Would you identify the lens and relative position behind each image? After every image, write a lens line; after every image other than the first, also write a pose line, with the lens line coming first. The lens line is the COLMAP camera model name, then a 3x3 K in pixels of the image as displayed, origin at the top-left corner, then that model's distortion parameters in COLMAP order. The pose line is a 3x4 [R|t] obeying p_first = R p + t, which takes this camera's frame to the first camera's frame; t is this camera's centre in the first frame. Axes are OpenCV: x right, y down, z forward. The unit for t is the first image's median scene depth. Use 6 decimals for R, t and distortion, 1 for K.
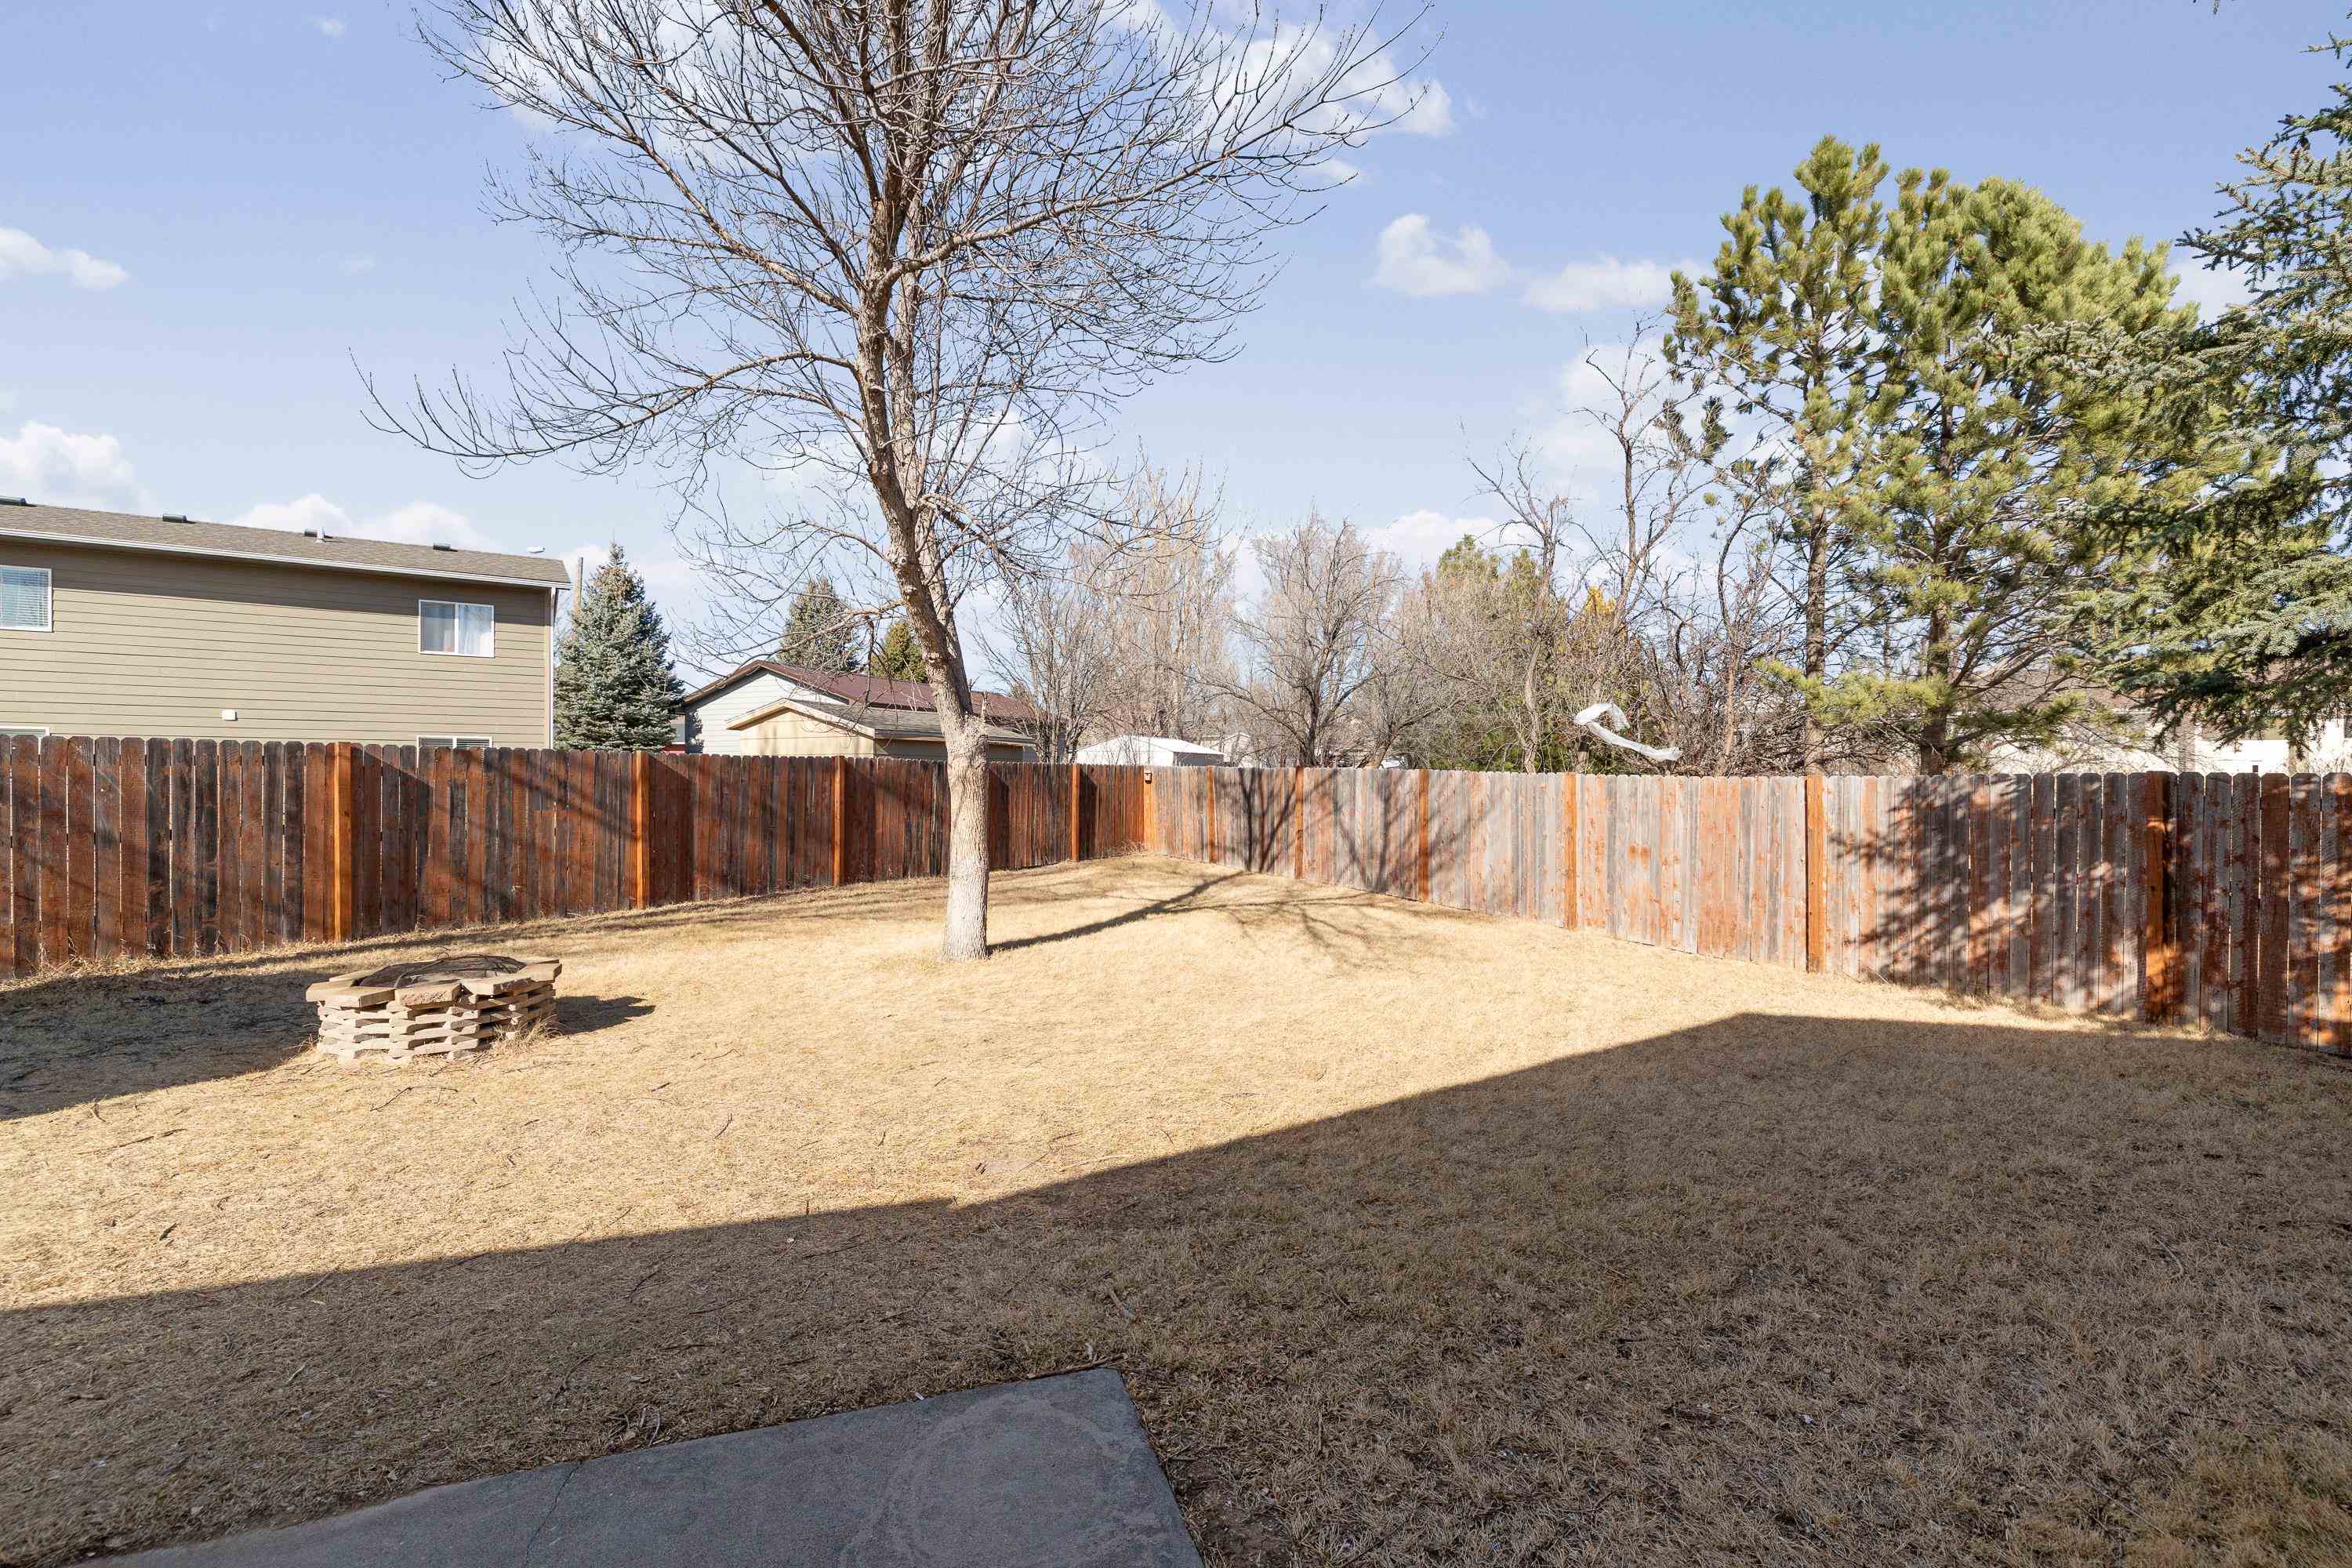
lens RADIAL K [[1016.8, 0, 1187.2], [0, 1016.8, 778.3], [0, 0, 1]] dist [-0.000088, 0.000973]
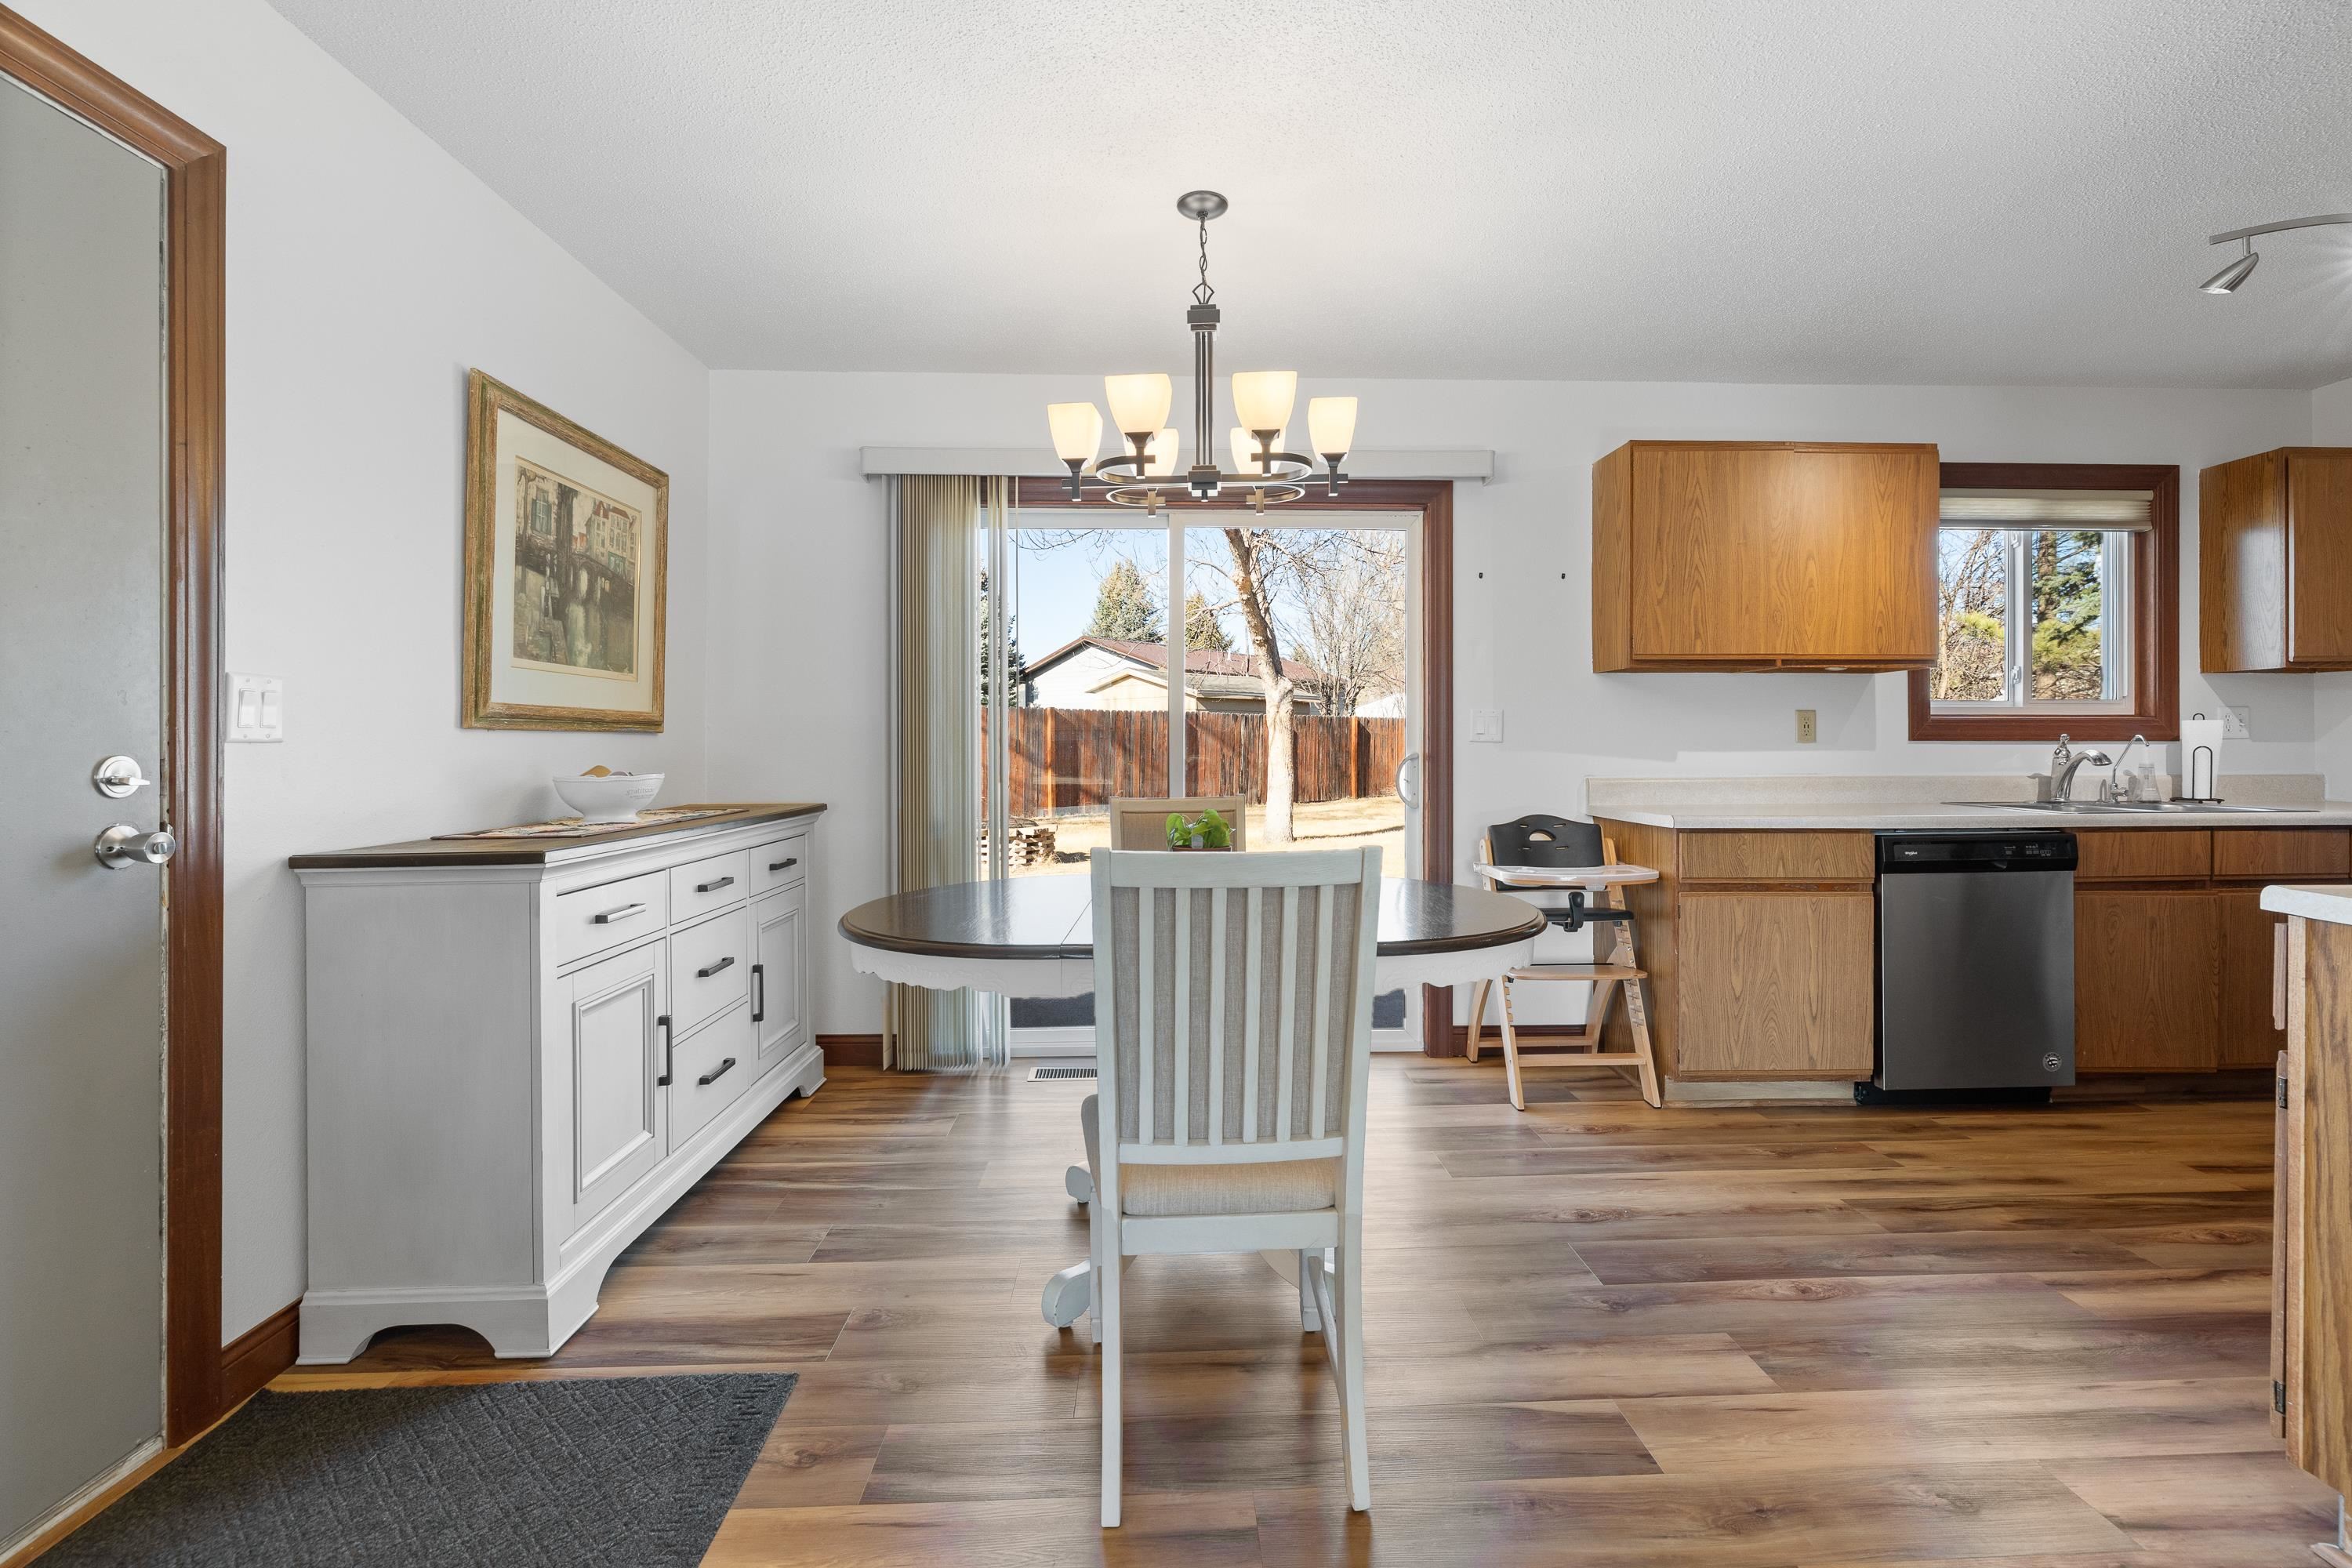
lens RADIAL K [[1022.7, 0, 1207.0], [0, 1022.7, 734.9], [0, 0, 1]] dist [-0.002679, 0.000097]
pose [[0.968073, -0.008306, -0.250529, 0.055950], [0.006944, 0.999956, -0.006319, 0.032920], [0.250570, 0.004378, 0.968088, -0.488353]]
